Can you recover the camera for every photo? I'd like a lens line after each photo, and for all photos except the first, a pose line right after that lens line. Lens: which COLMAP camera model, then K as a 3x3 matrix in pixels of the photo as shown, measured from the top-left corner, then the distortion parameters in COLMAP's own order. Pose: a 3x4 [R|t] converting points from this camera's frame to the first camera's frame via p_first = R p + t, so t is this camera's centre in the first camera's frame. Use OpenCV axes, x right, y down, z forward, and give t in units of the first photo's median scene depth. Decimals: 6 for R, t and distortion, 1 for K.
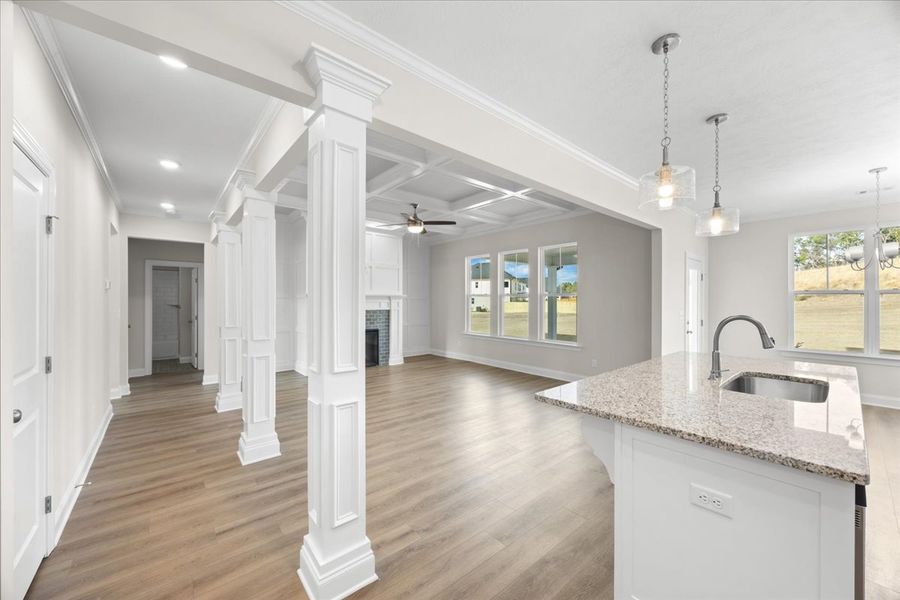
lens RADIAL K [[340.4, 0, 447.1], [0, 340.4, 303.2], [0, 0, 1]] dist [0.002044, 0.000234]
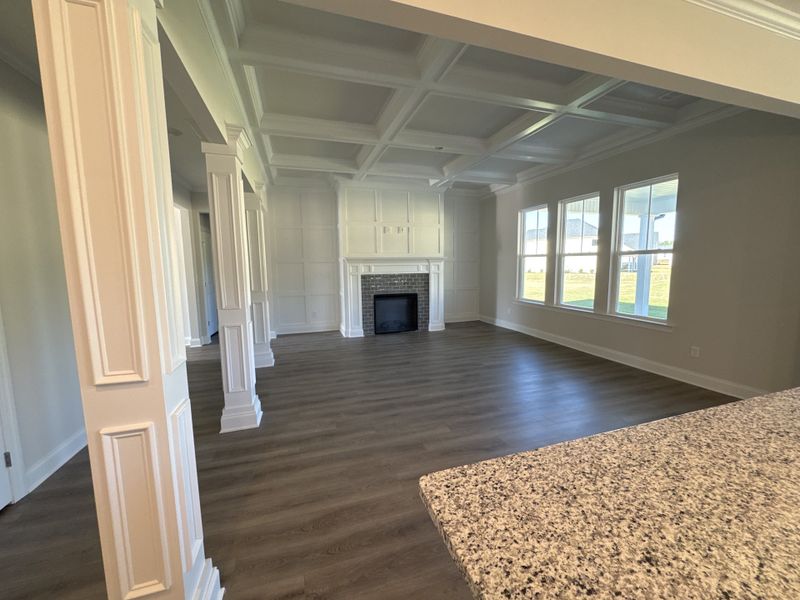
lens RADIAL K [[317.2, 0, 403.5], [0, 317.2, 300.2], [0, 0, 1]] dist [0.003769, -0.000686]
pose [[0.927018, 0.030439, -0.373780, 0.097879], [0.011319, 0.993975, 0.109019, -0.002626], [0.374847, -0.105293, 0.921088, 0.159476]]
